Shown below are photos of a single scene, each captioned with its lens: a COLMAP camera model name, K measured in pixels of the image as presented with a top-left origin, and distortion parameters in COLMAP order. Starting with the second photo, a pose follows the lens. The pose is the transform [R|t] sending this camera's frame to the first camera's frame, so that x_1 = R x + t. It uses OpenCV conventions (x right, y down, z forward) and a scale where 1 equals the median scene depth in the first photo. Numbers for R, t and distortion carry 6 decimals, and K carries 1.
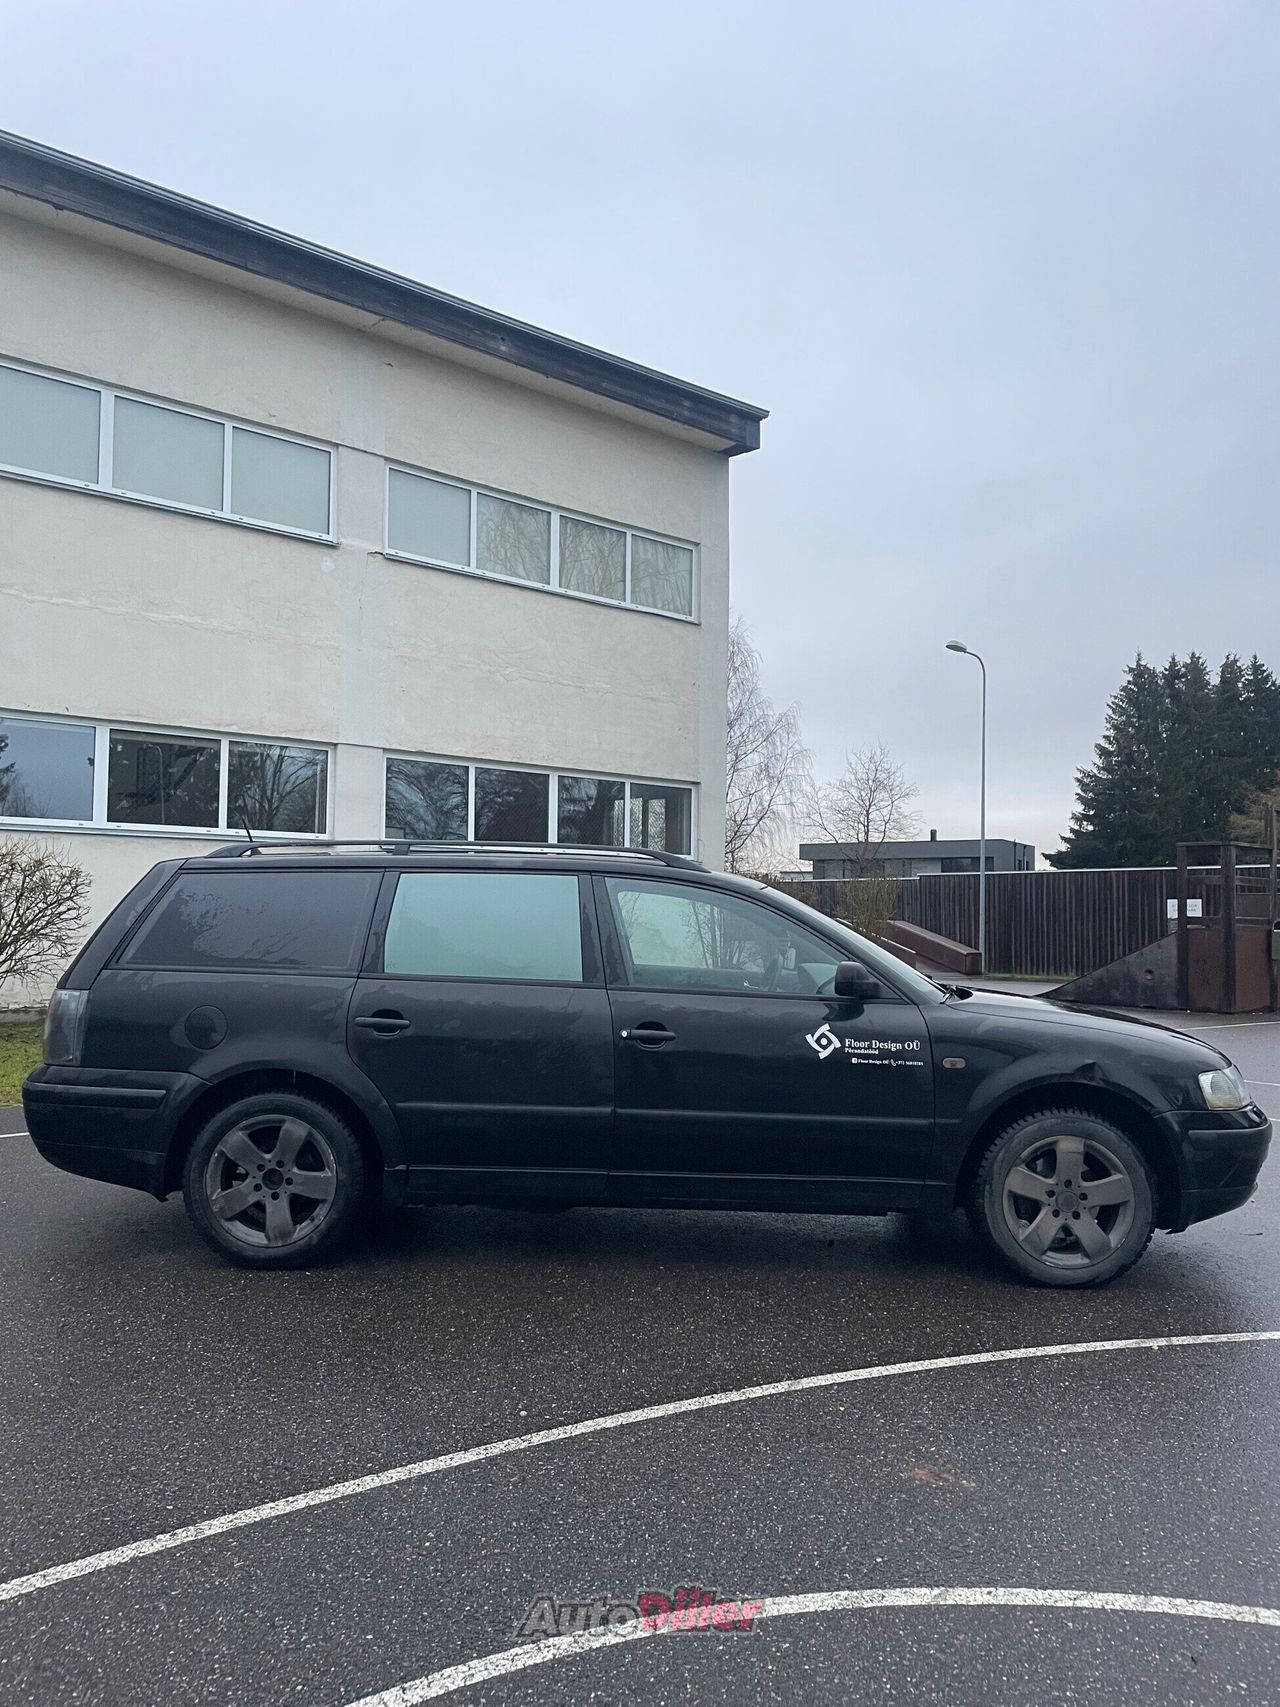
lens RADIAL K [[1309.3, 0, 644.9], [0, 1309.3, 830.1], [0, 0, 1]] dist [0.086212, -0.119495]
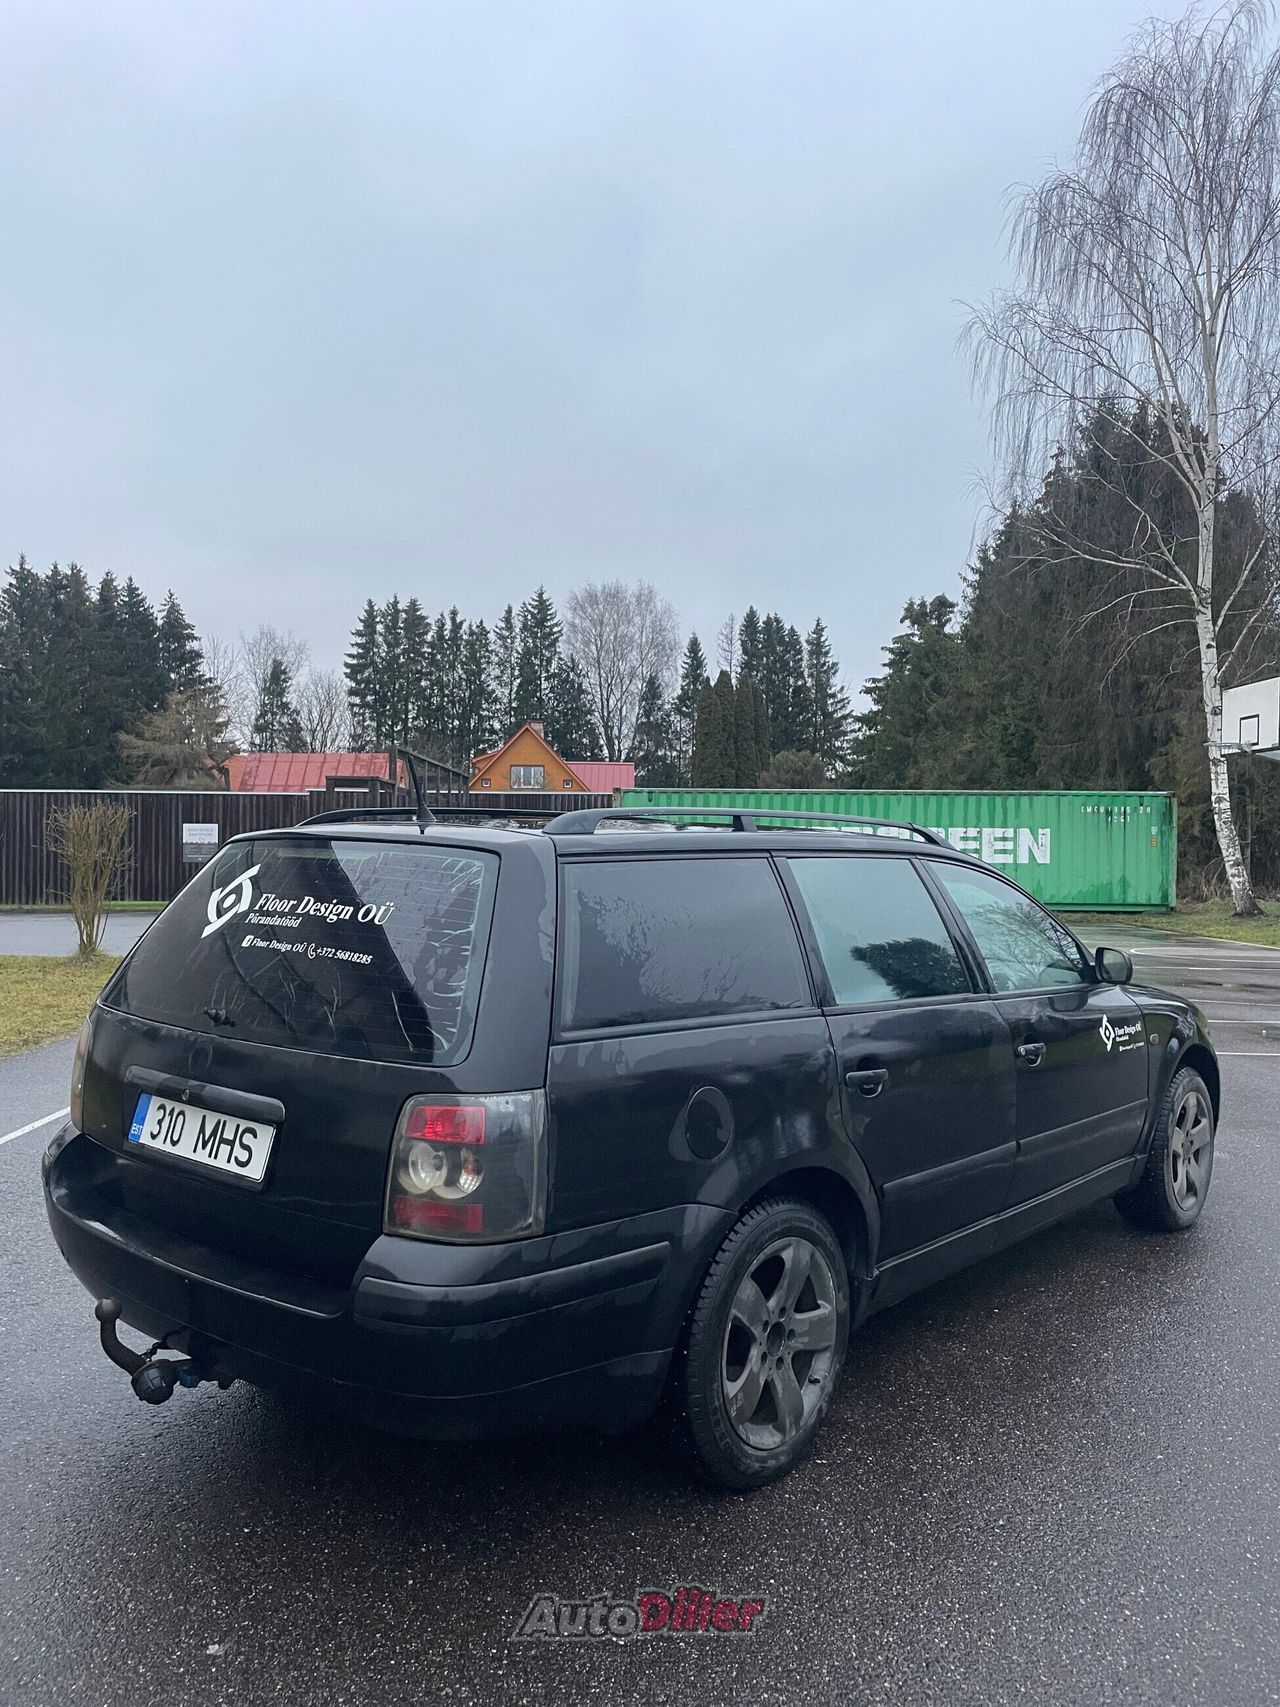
lens RADIAL K [[1277.3, 0, 645.6], [0, 1277.3, 902.0], [0, 0, 1]] dist [0.085285, -0.096096]
pose [[0.656203, -0.034123, 0.753812, -0.264523], [-0.056393, 0.993966, 0.094086, -0.000598], [-0.752474, -0.104249, 0.650319, 0.222725]]
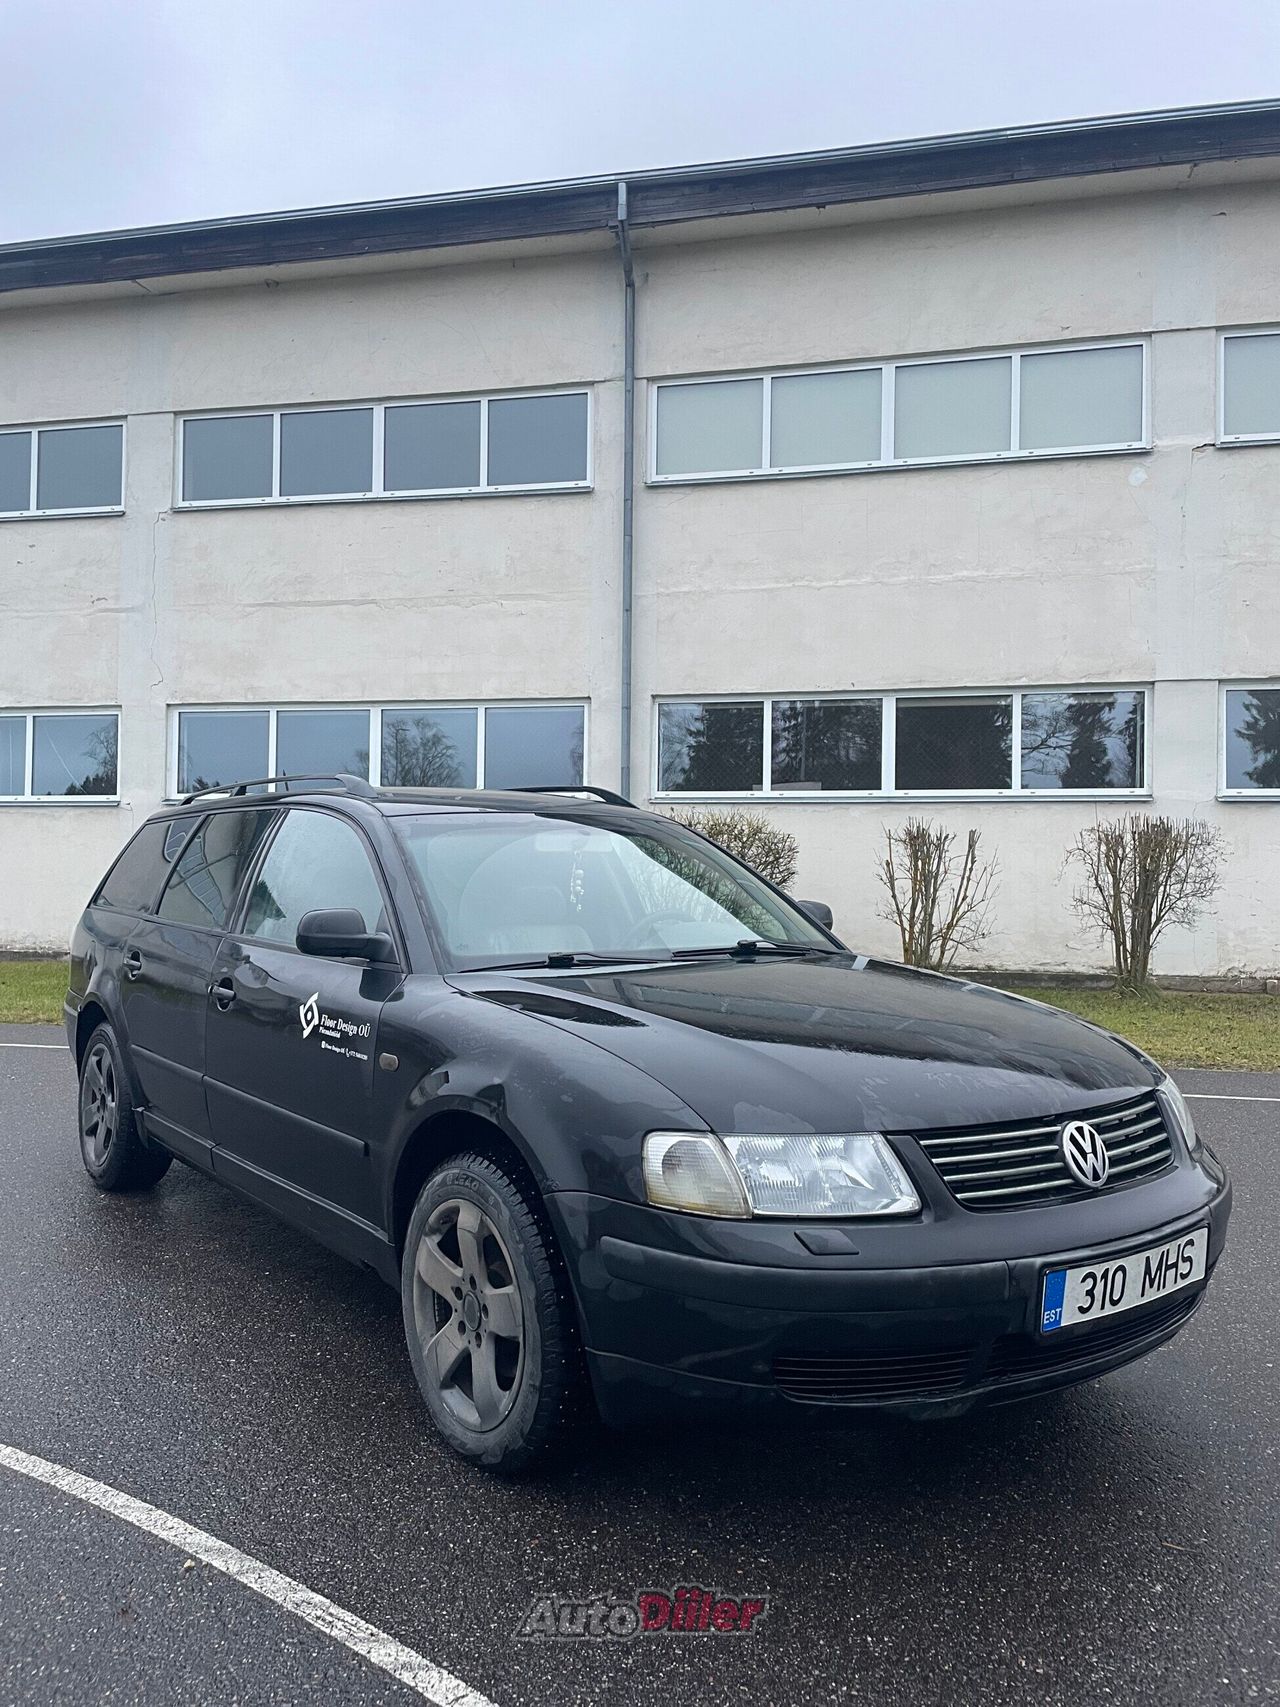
lens RADIAL K [[1309.3, 0, 644.9], [0, 1309.3, 830.1], [0, 0, 1]] dist [0.086212, -0.119495]
pose [[0.590755, -0.039165, -0.805900, 0.288551], [0.051561, 0.998612, -0.010735, 0.025223], [0.805202, -0.035211, 0.591954, 0.243383]]
